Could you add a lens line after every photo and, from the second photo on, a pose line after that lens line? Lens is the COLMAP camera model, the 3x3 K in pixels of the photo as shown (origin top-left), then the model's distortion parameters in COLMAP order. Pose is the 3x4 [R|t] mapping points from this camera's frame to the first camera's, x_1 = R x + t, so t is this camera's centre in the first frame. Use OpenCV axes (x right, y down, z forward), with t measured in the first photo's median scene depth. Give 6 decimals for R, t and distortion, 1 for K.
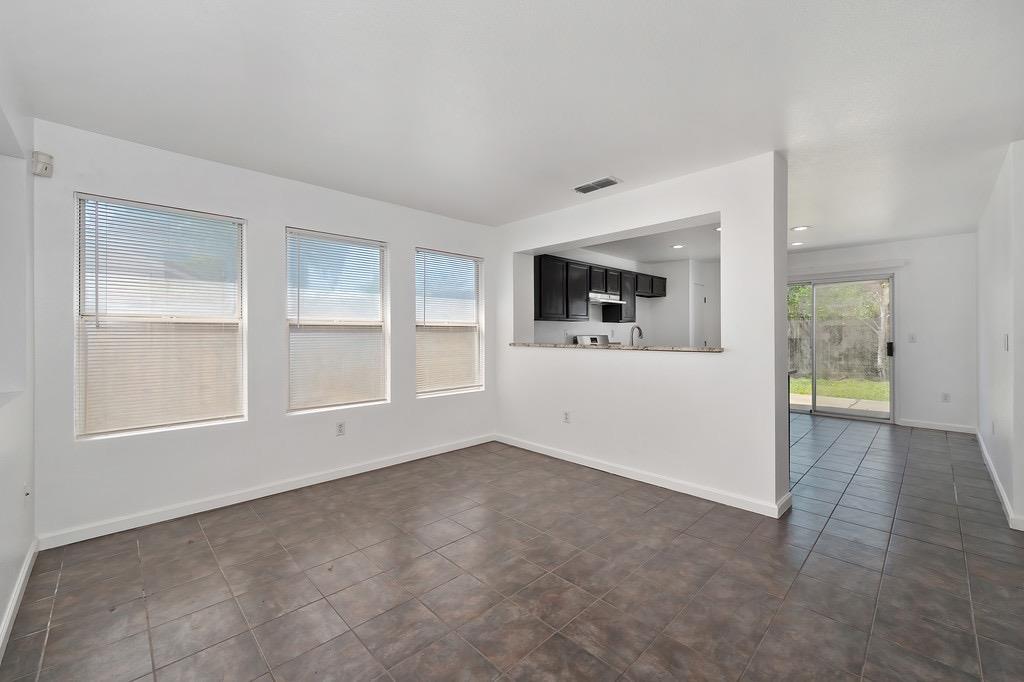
lens RADIAL K [[414.7, 0, 517.4], [0, 414.7, 332.4], [0, 0, 1]] dist [-0.003166, -0.000385]
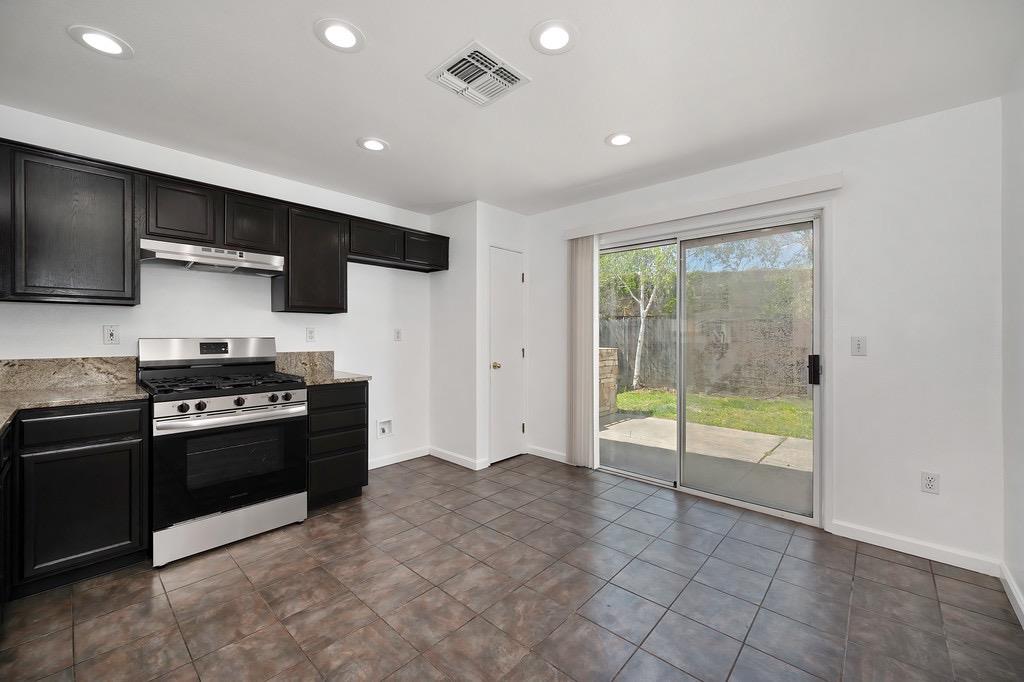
lens RADIAL K [[414.7, 0, 517.4], [0, 414.7, 332.4], [0, 0, 1]] dist [-0.003166, -0.000385]
pose [[0.998266, 0.002677, 0.058811, 0.489767], [-0.002637, 0.999996, -0.000762, -0.000579], [-0.058812, 0.000605, 0.998269, 0.500915]]
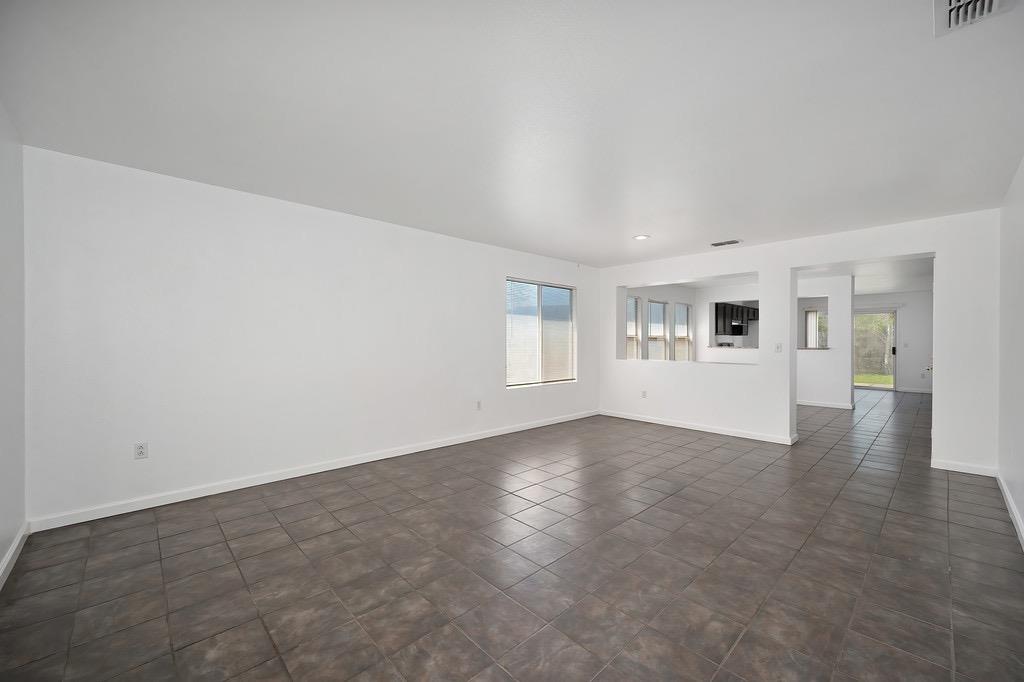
lens RADIAL K [[404.0, 0, 512.0], [0, 404.0, 341.0], [0, 0, 1]] dist [-0.001642, 0.000049]
pose [[0.999634, 0.006607, -0.026244, -0.728487], [-0.006455, 0.999962, 0.005873, -0.003720], [0.026282, -0.005701, 0.999638, -0.814215]]
